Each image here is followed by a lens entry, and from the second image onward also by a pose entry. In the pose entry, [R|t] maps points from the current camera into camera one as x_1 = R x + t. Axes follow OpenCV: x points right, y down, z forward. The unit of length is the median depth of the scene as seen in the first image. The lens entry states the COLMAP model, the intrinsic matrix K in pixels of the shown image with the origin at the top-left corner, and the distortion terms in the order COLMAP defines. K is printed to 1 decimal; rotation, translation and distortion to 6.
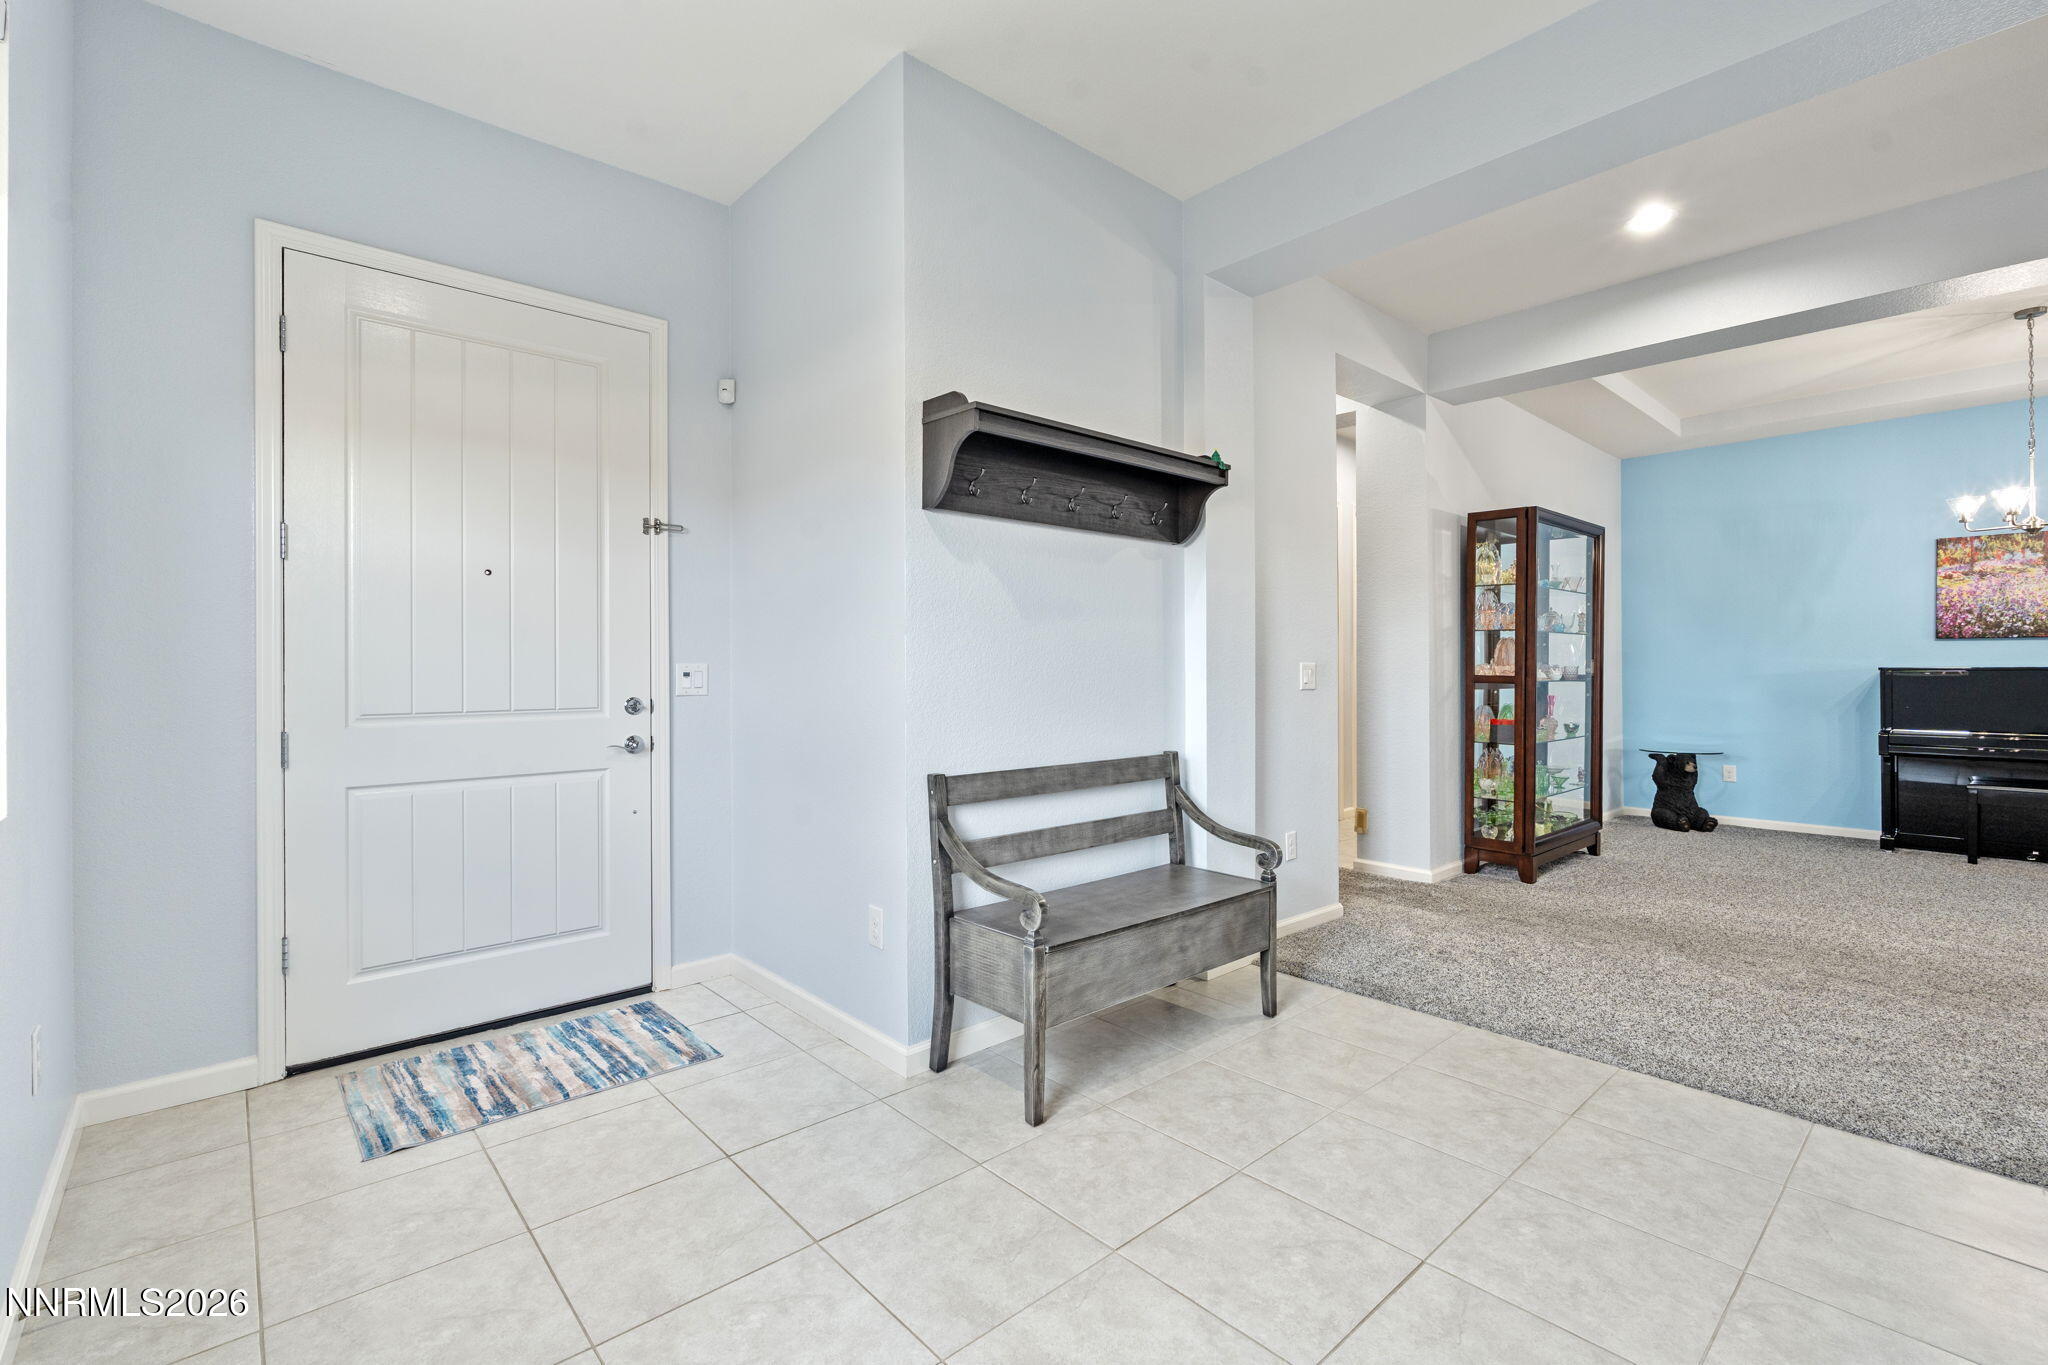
lens RADIAL K [[906.0, 0, 1024.4], [0, 906.0, 661.1], [0, 0, 1]] dist [-0.006126, 0.001390]
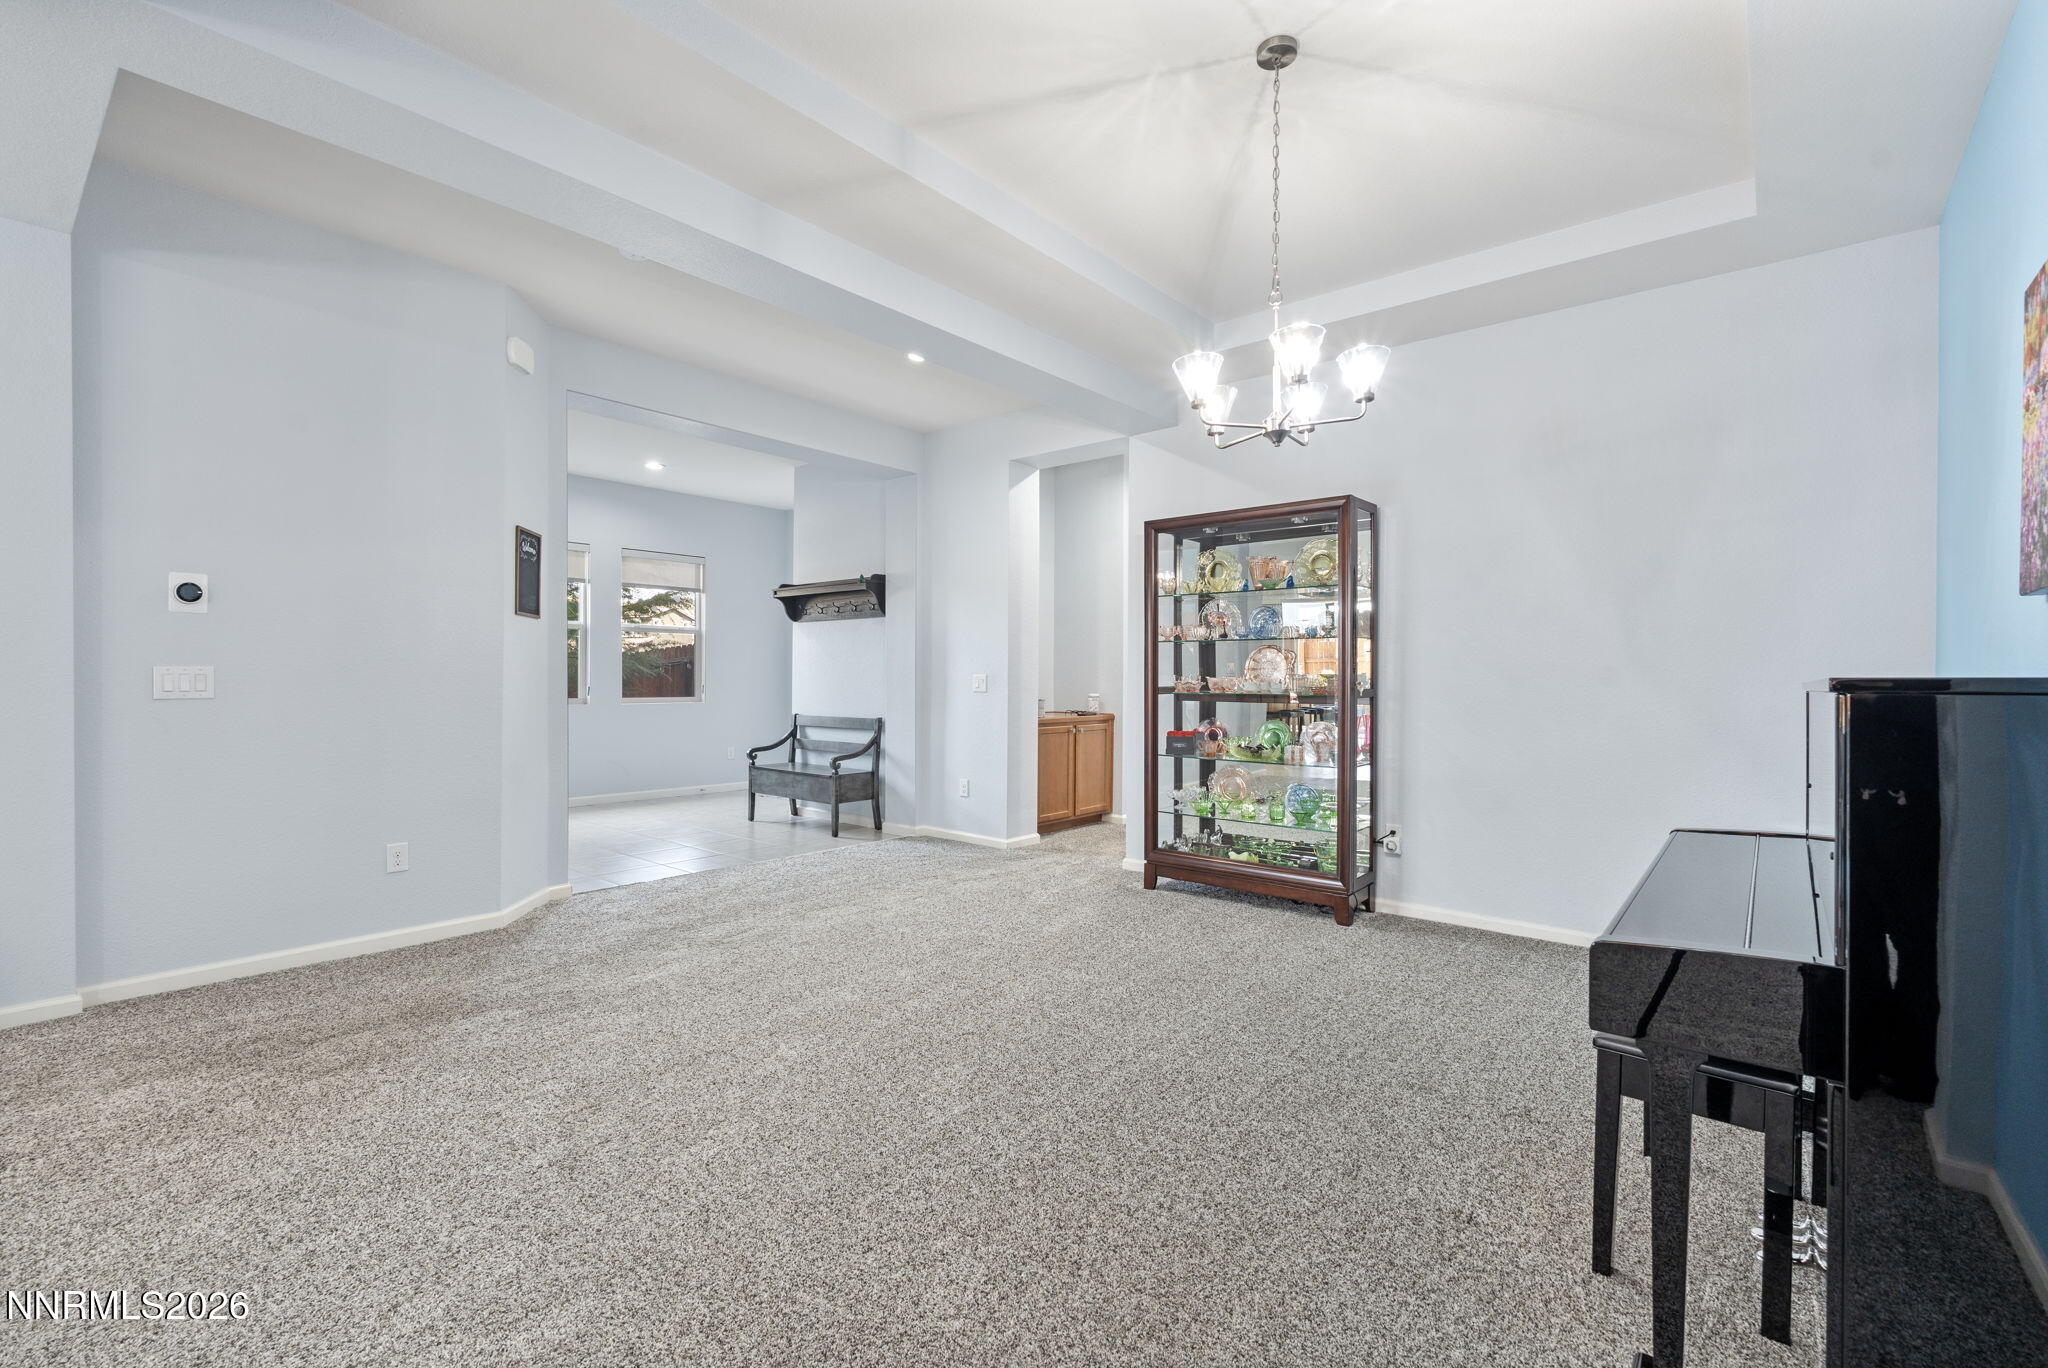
lens RADIAL K [[906.0, 0, 1021.9], [0, 906.0, 689.8], [0, 0, 1]] dist [-0.006126, 0.001390]
pose [[0.132708, 0.012624, -0.991075, 1.326831], [-0.000605, 0.999920, 0.012655, 0.004655], [0.991155, -0.001080, 0.132705, 0.614375]]
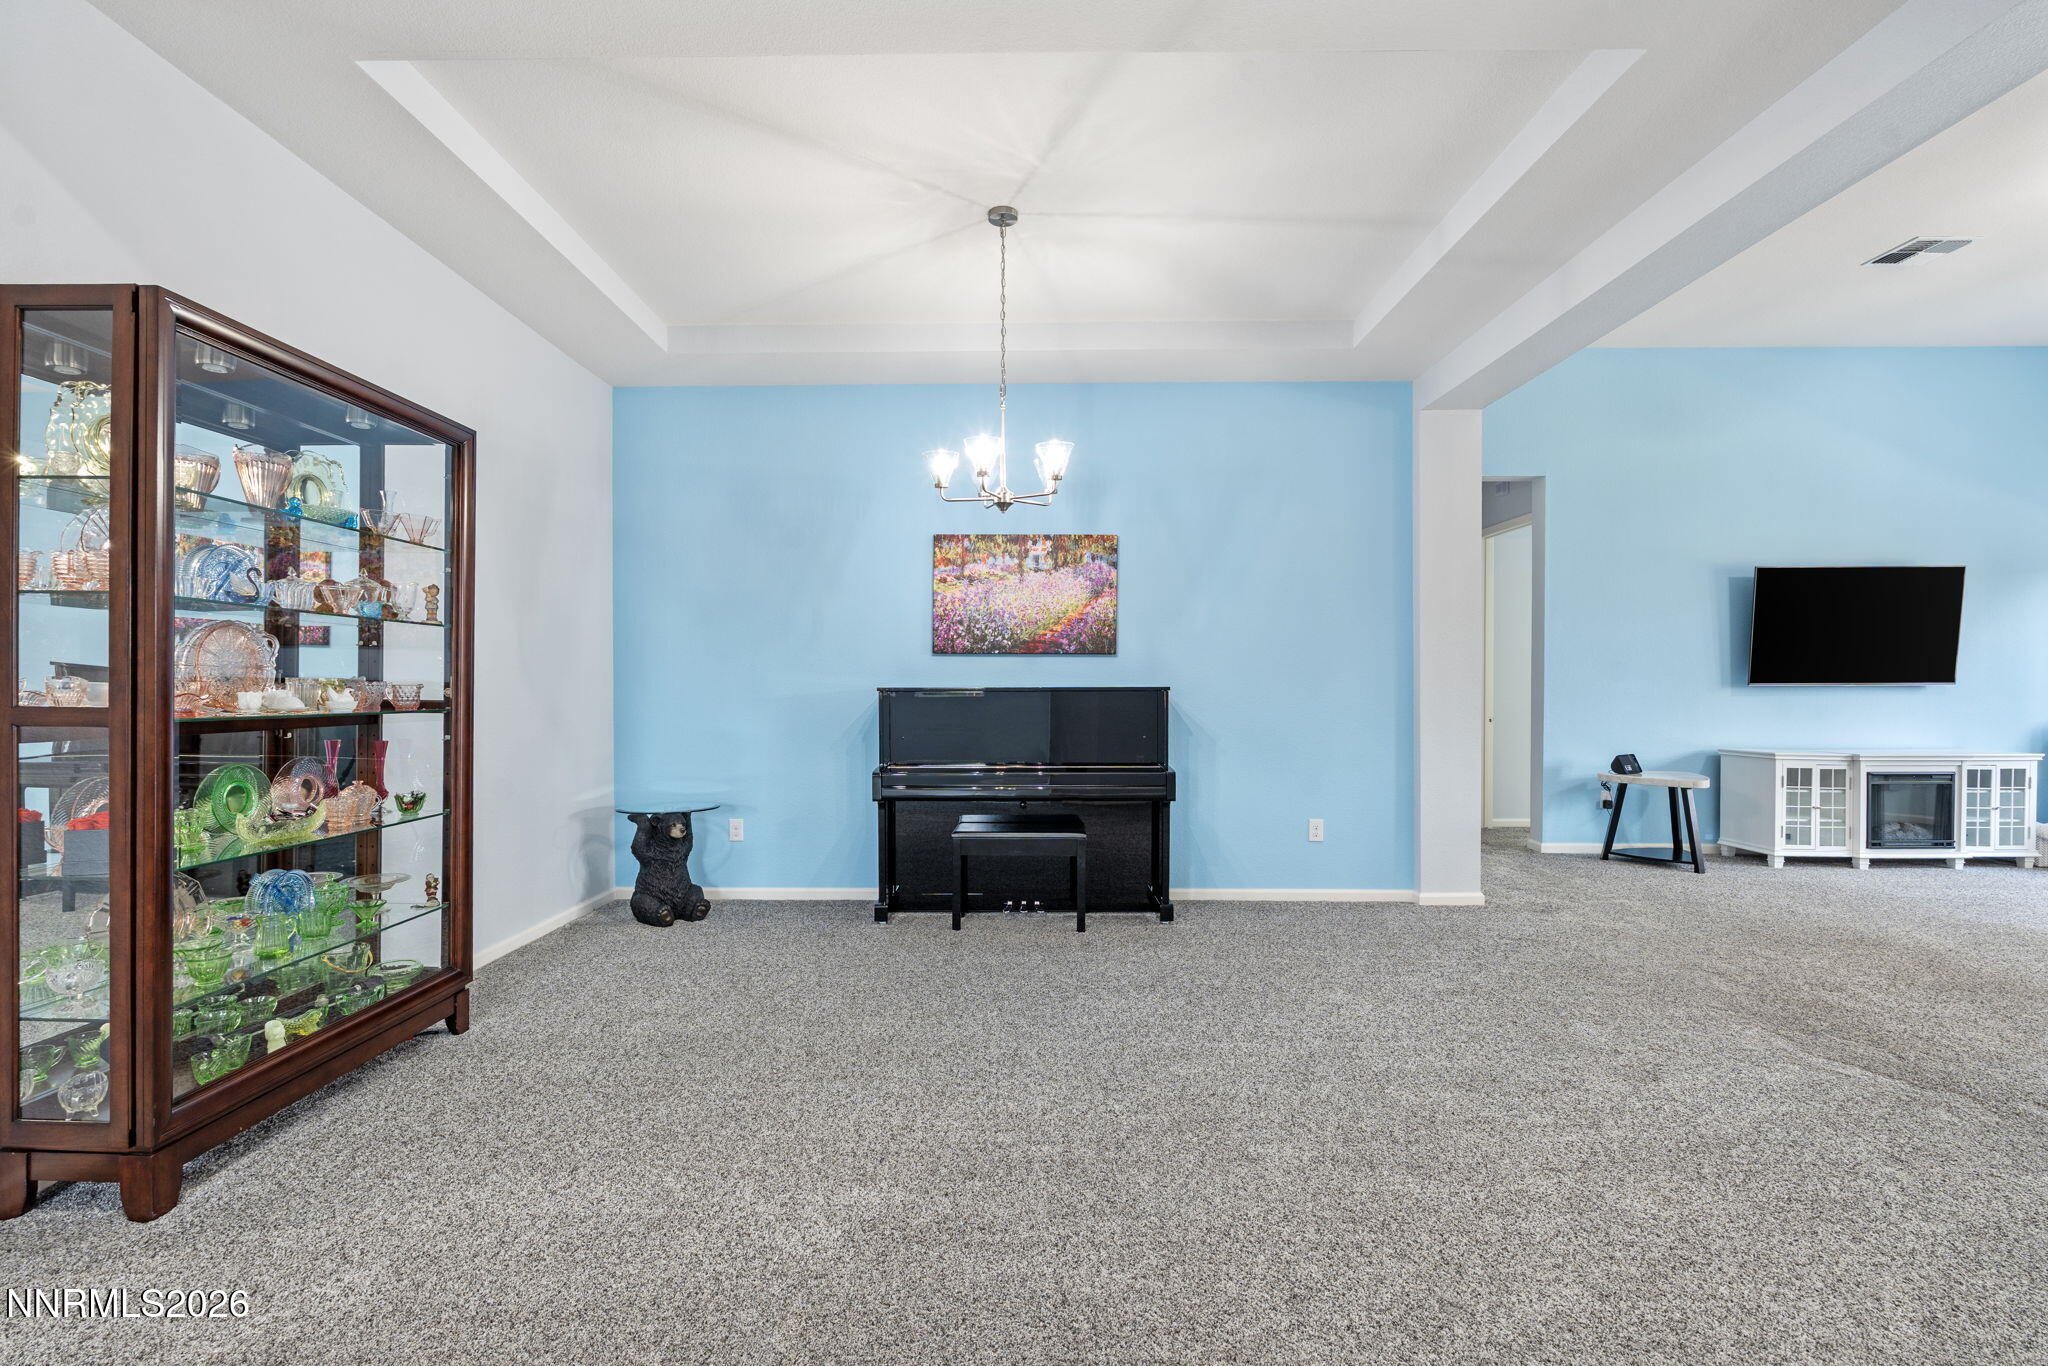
lens RADIAL K [[906.0, 0, 1011.4], [0, 906.0, 701.5], [0, 0, 1]] dist [-0.006126, 0.001390]
pose [[0.680564, -0.009921, 0.732622, 0.453229], [-0.004619, 0.999830, 0.017829, 0.004573], [-0.732674, -0.015518, 0.680403, 0.380592]]
